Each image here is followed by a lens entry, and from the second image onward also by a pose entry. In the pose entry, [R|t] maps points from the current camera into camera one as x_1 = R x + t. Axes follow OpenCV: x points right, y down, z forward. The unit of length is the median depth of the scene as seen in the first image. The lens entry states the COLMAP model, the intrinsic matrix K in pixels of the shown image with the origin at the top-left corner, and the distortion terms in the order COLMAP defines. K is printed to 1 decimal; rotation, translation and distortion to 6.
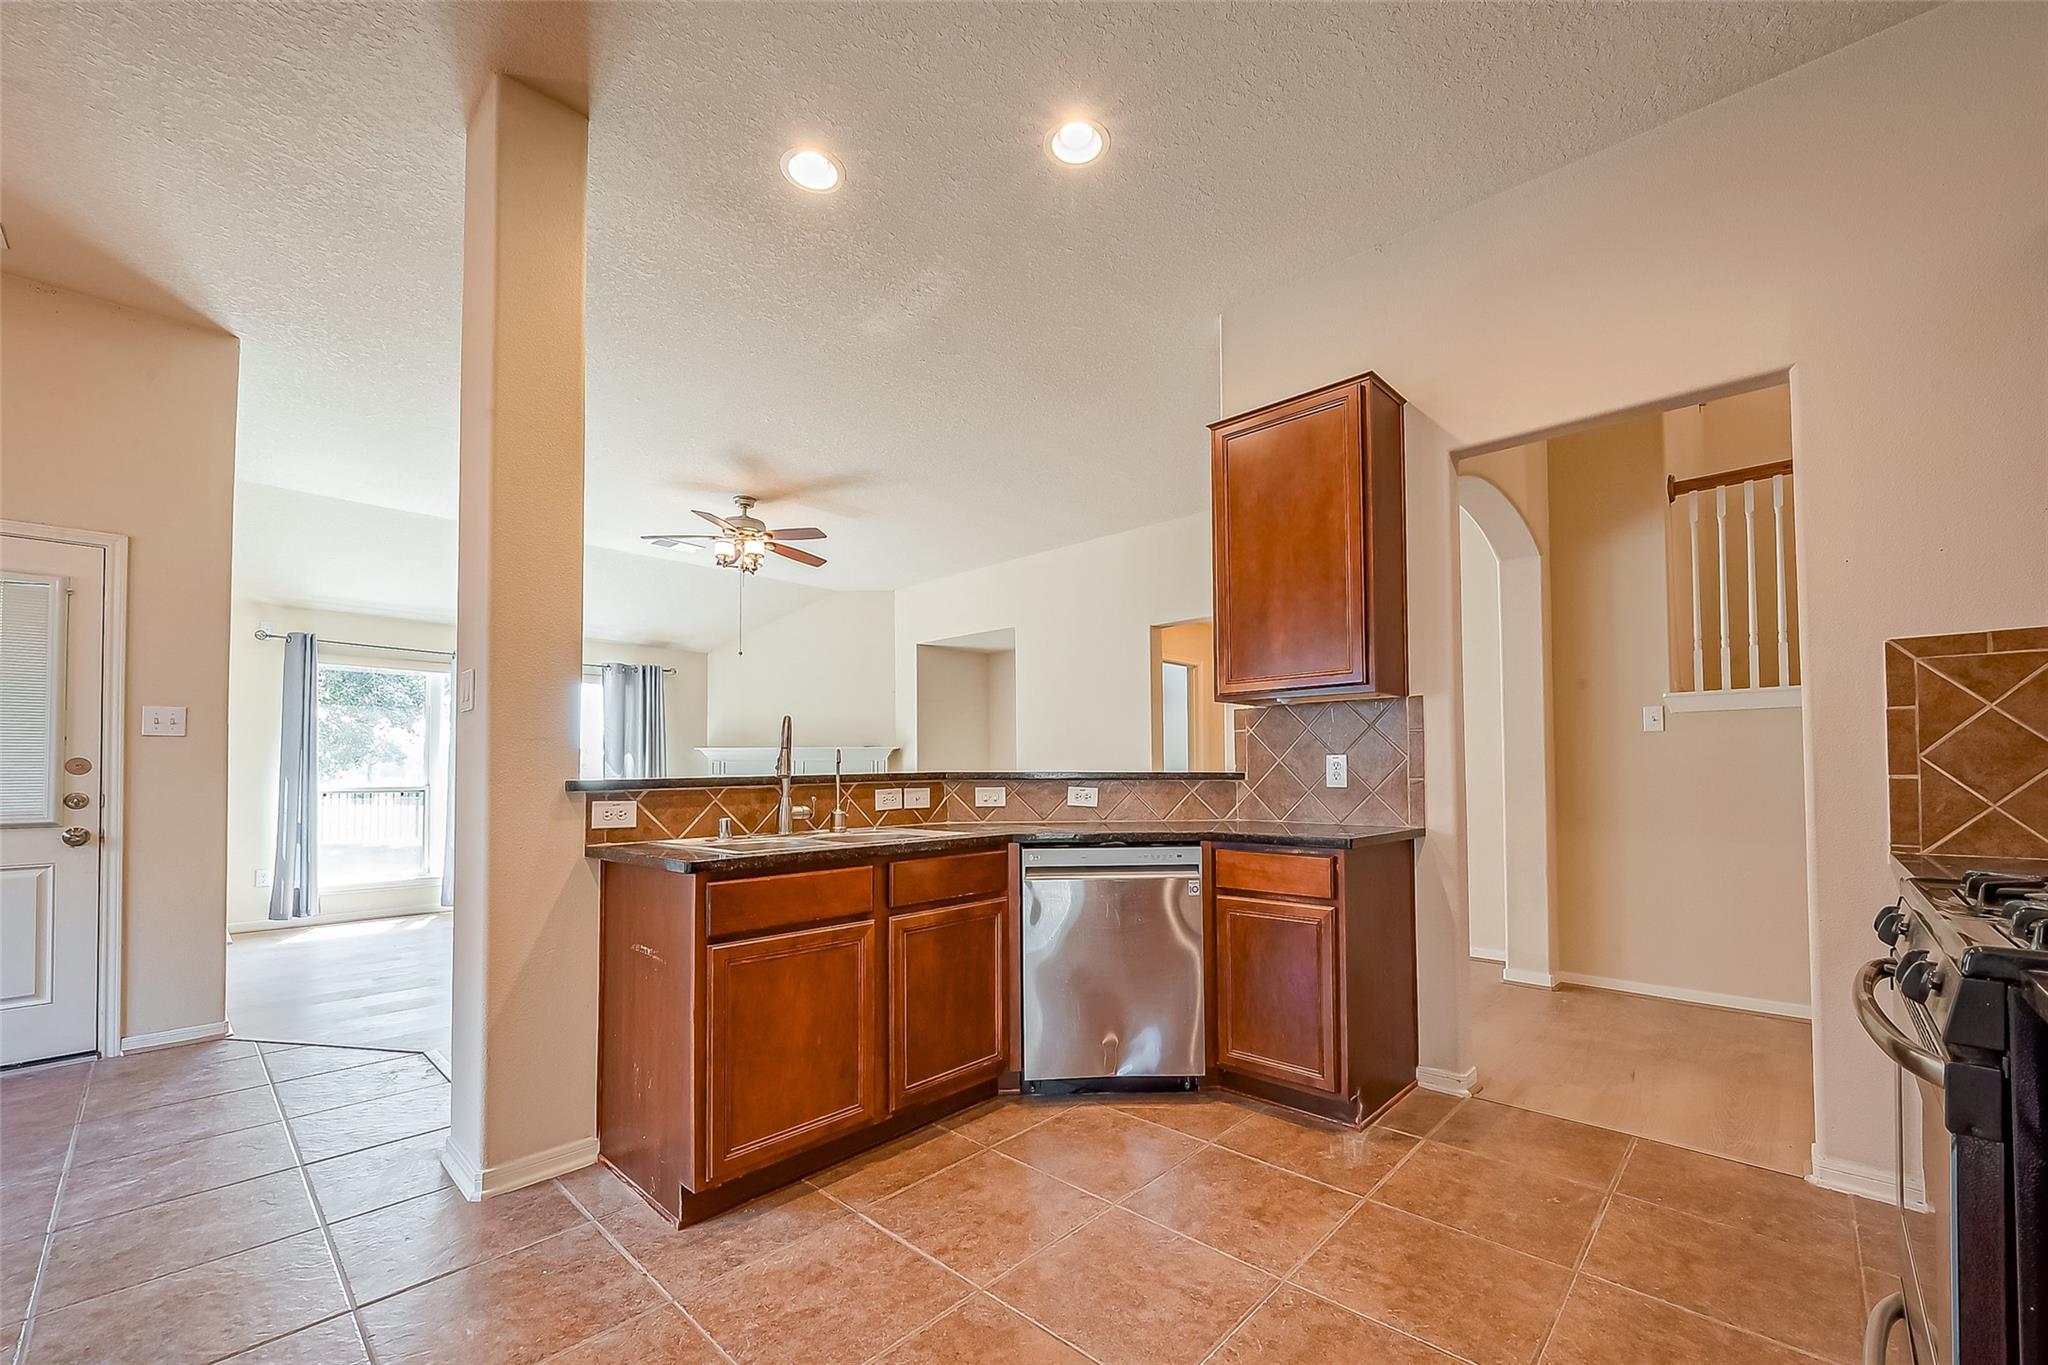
lens RADIAL K [[820.2, 0, 1039.2], [0, 820.2, 750.8], [0, 0, 1]] dist [0.000781, 0.000432]
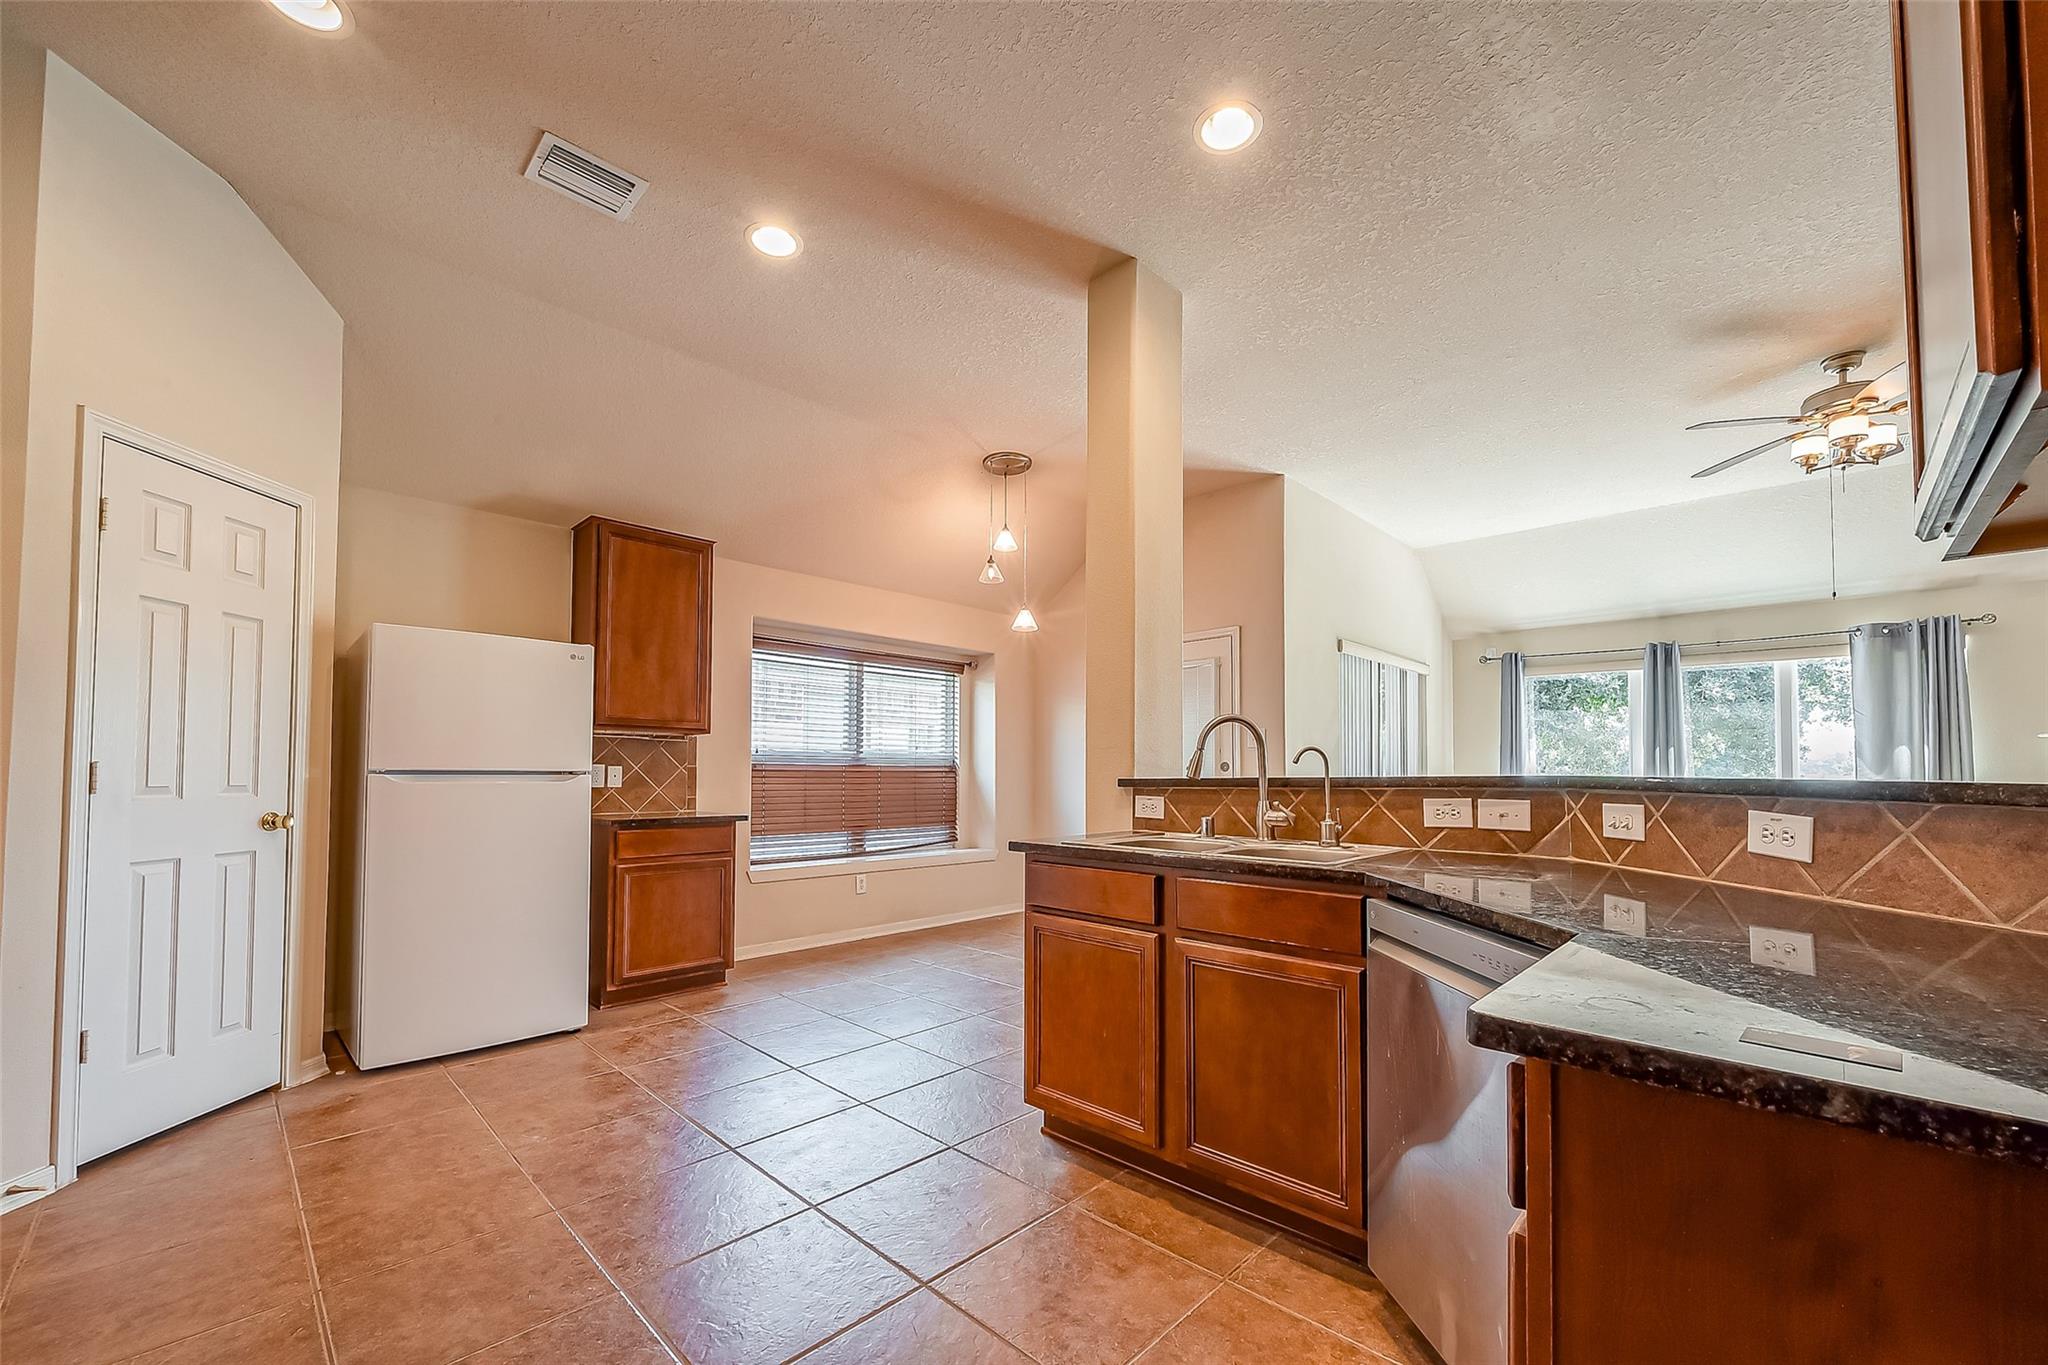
lens RADIAL K [[804.9, 0, 1037.0], [0, 804.9, 747.6], [0, 0, 1]] dist [-0.000723, 0.000159]
pose [[-0.014325, -0.024090, -0.999607, 0.361754], [0.022516, 0.999448, -0.024409, 0.007807], [0.999644, -0.022857, -0.013775, 0.449768]]
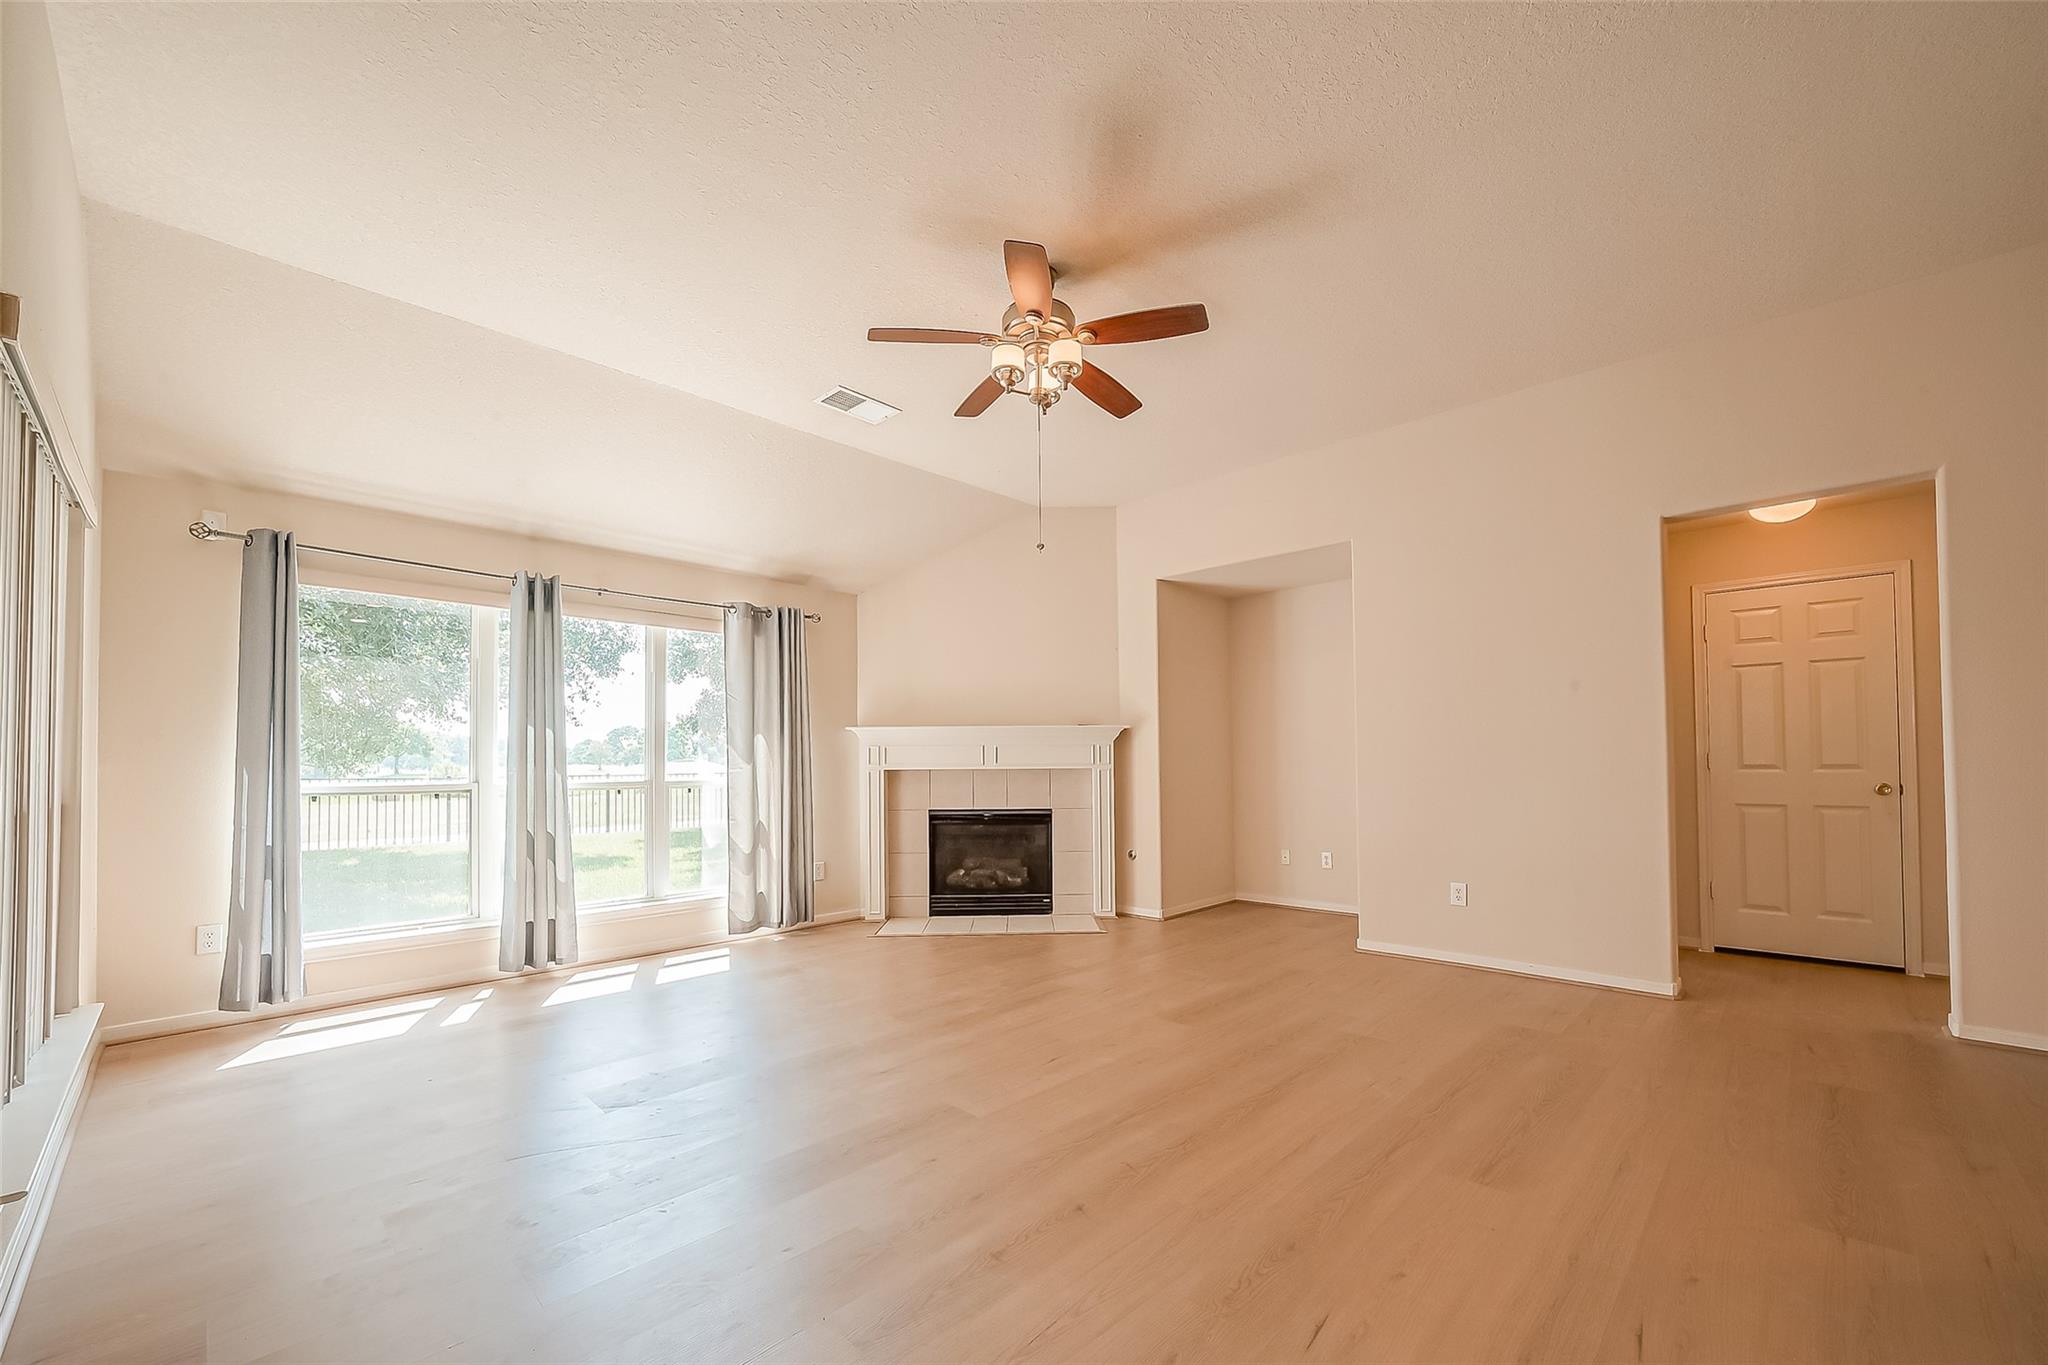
lens RADIAL K [[804.9, 0, 1037.0], [0, 804.9, 747.6], [0, 0, 1]] dist [-0.000723, 0.000159]
pose [[0.999914, -0.002399, -0.012870, -0.449758], [0.002484, 0.999975, 0.006628, 0.017058], [0.012853, -0.006659, 0.999895, 0.568815]]
